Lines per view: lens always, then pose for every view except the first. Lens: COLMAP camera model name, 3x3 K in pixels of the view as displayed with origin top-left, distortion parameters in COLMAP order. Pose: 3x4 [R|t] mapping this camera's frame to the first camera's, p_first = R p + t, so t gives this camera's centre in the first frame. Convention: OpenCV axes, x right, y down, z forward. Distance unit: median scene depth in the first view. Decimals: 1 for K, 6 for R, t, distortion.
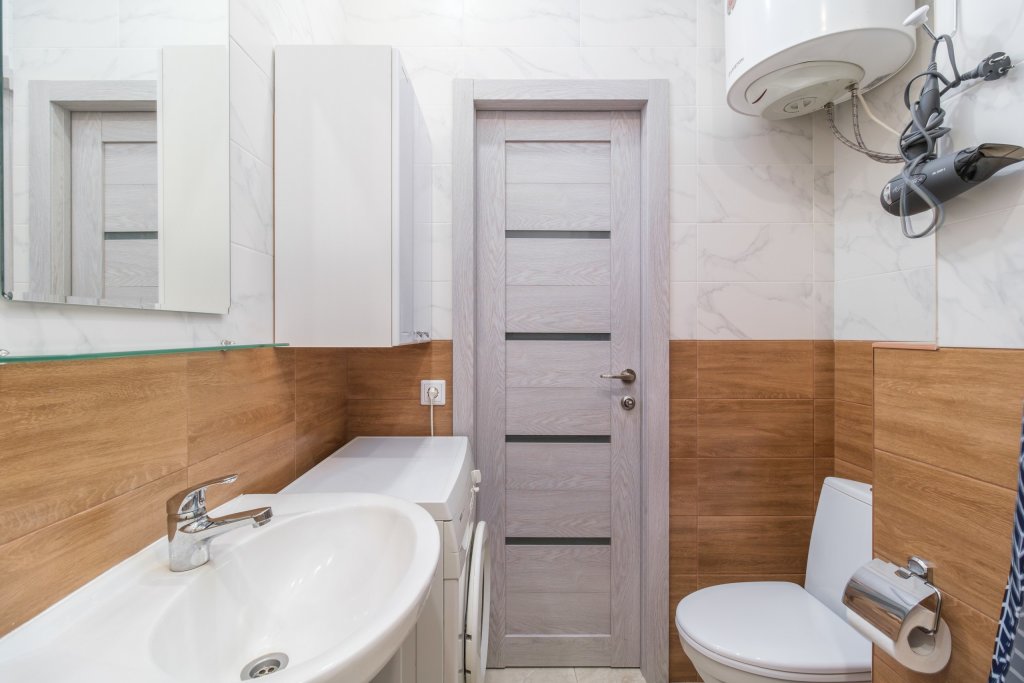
lens RADIAL K [[444.1, 0, 508.4], [0, 444.1, 337.0], [0, 0, 1]] dist [0.004766, 0.000389]
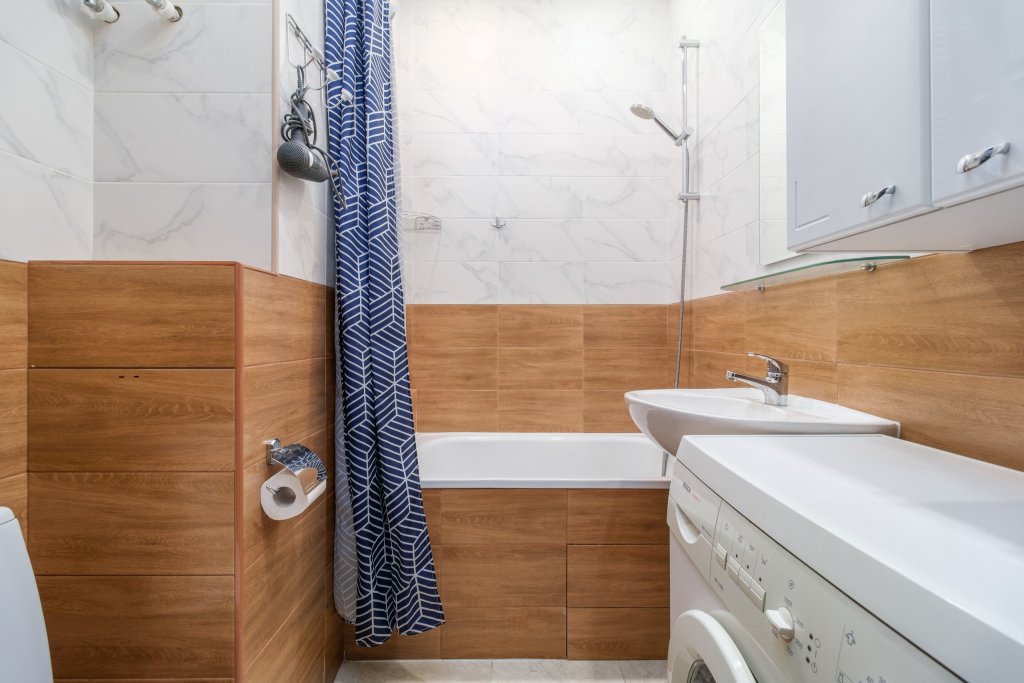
lens RADIAL K [[444.1, 0, 513.9], [0, 444.1, 336.5], [0, 0, 1]] dist [0.004766, 0.000389]
pose [[-0.999949, 0.000031, 0.010051, 0.226861], [0.000143, 0.999939, 0.011077, 0.195504], [-0.010050, 0.011078, -0.999888, 2.301343]]
